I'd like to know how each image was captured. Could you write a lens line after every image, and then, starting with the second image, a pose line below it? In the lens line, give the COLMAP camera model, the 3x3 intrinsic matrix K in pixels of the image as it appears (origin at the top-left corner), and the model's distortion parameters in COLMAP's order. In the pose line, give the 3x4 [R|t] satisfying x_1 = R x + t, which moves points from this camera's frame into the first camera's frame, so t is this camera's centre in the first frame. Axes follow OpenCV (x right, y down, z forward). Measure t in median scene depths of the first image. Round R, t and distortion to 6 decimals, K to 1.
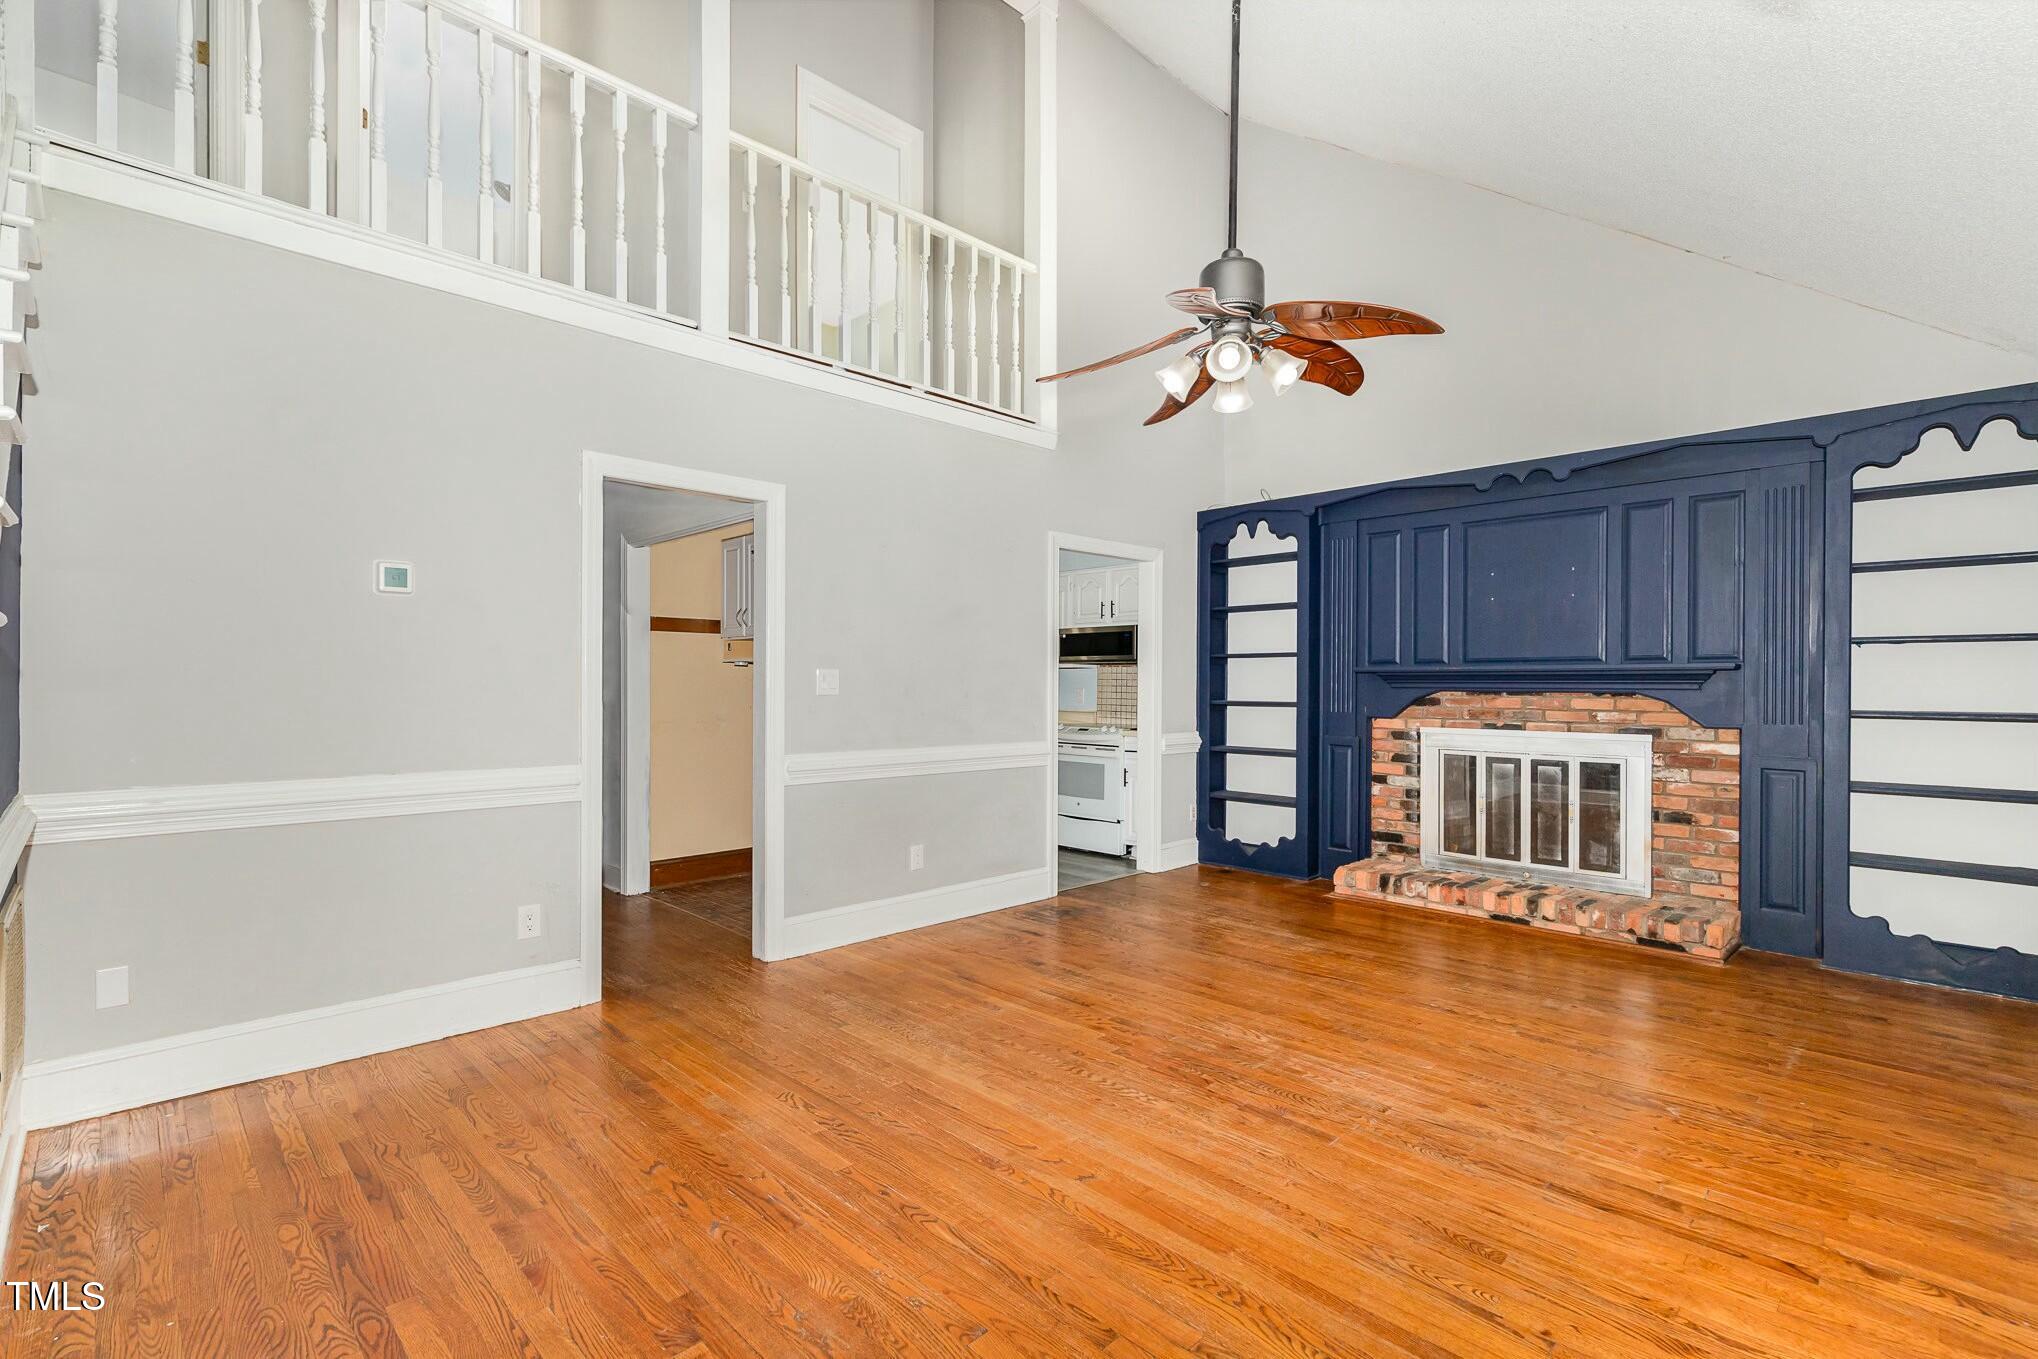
lens RADIAL K [[930.8, 0, 1008.5], [0, 930.8, 684.8], [0, 0, 1]] dist [0.012246, -0.002286]
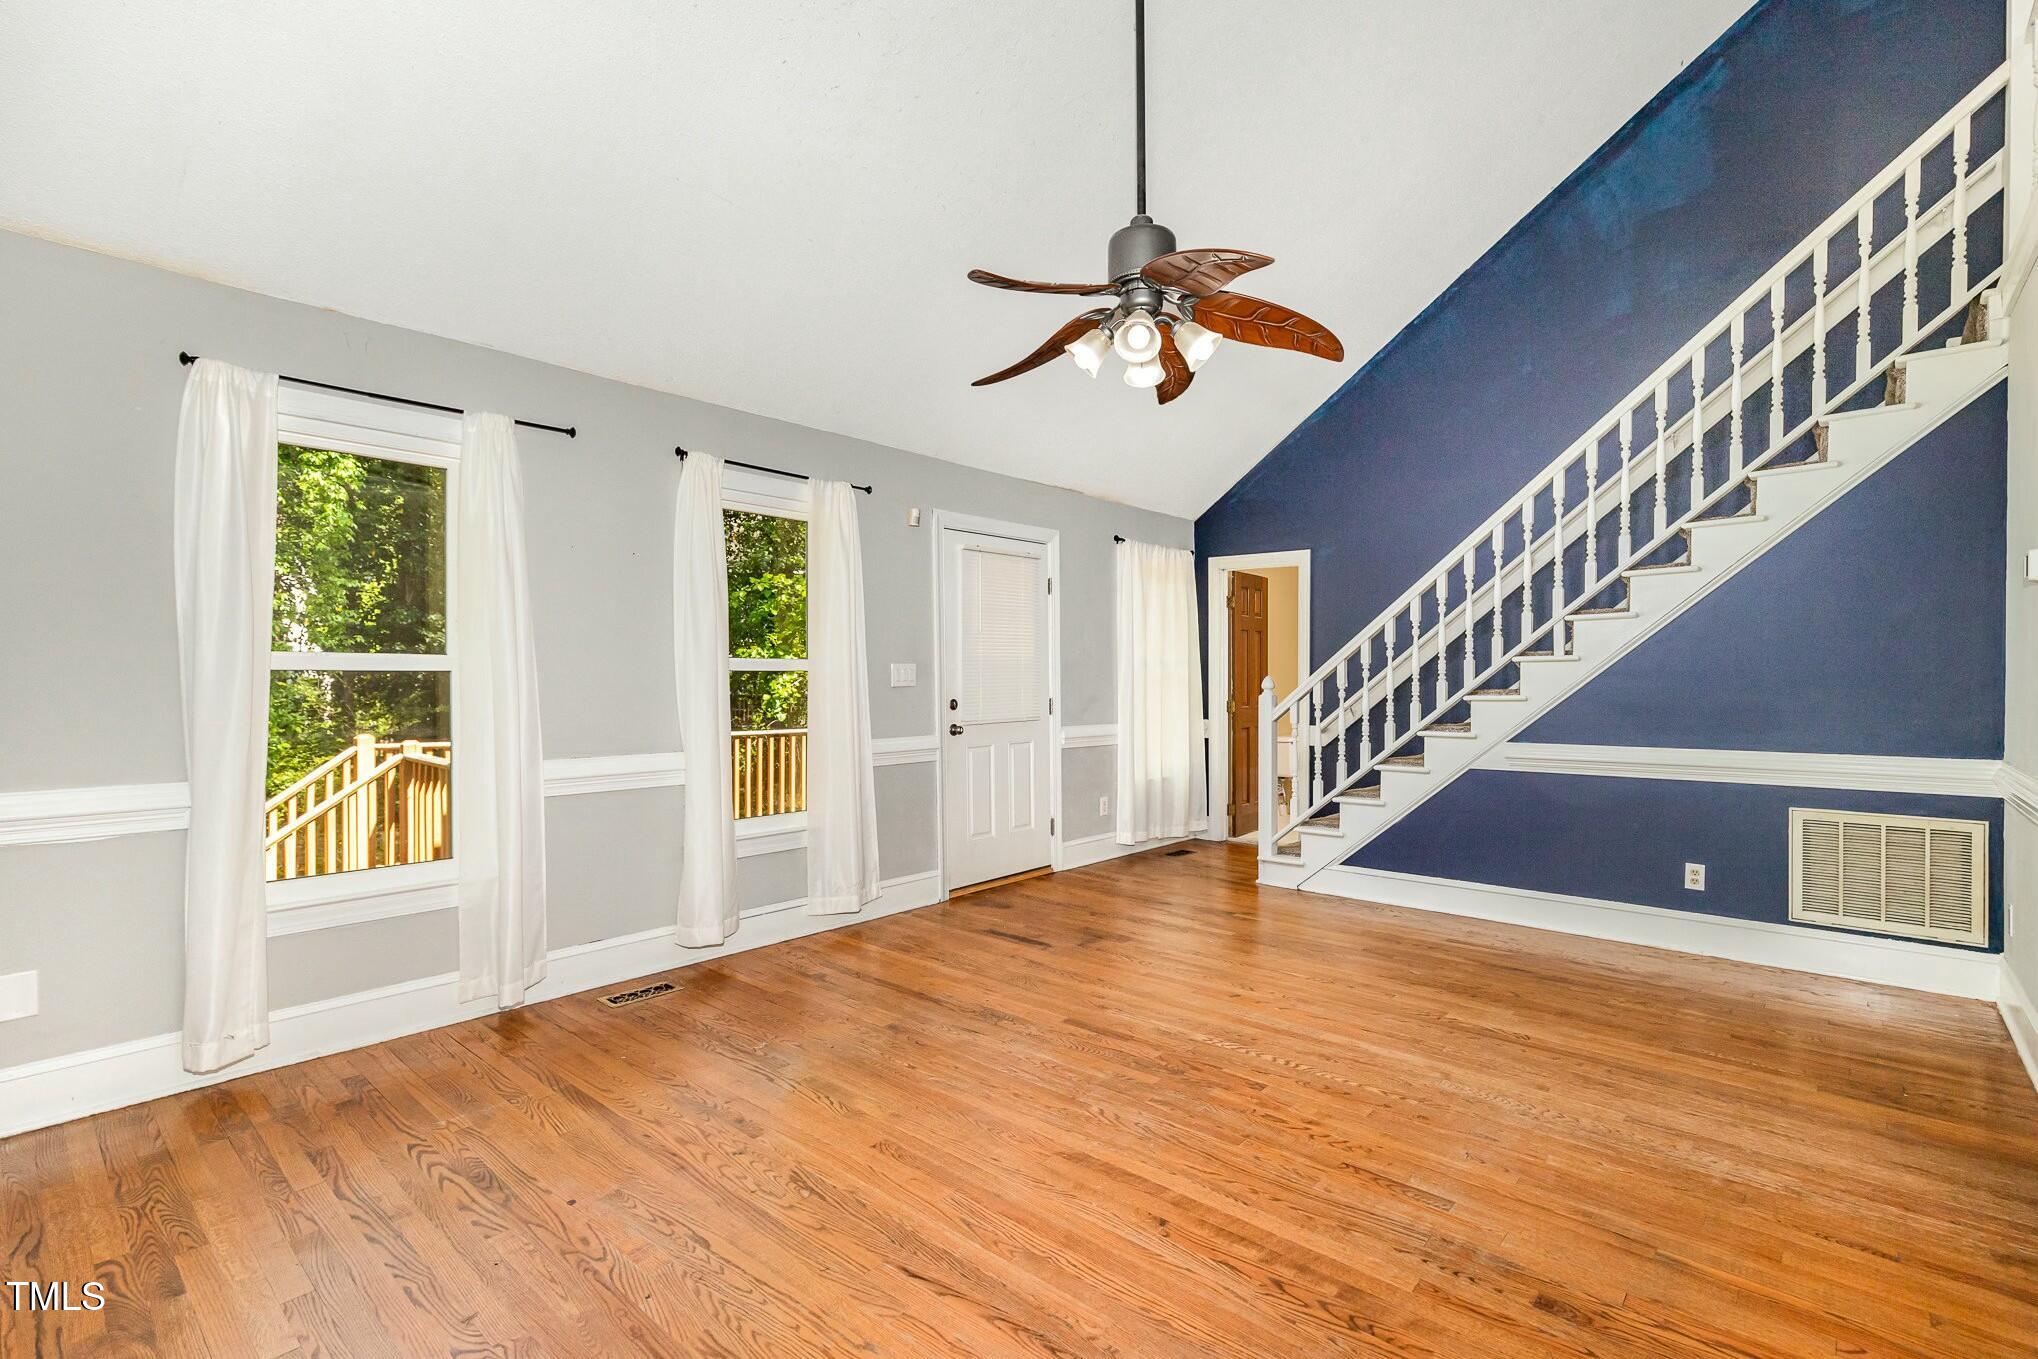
lens RADIAL K [[930.8, 0, 1008.4], [0, 930.8, 683.5], [0, 0, 1]] dist [0.012246, -0.002286]
pose [[-0.997796, -0.003906, -0.066234, 0.280384], [-0.004208, 0.999981, 0.004419, 0.002657], [0.066215, 0.004688, -0.997794, 1.252878]]
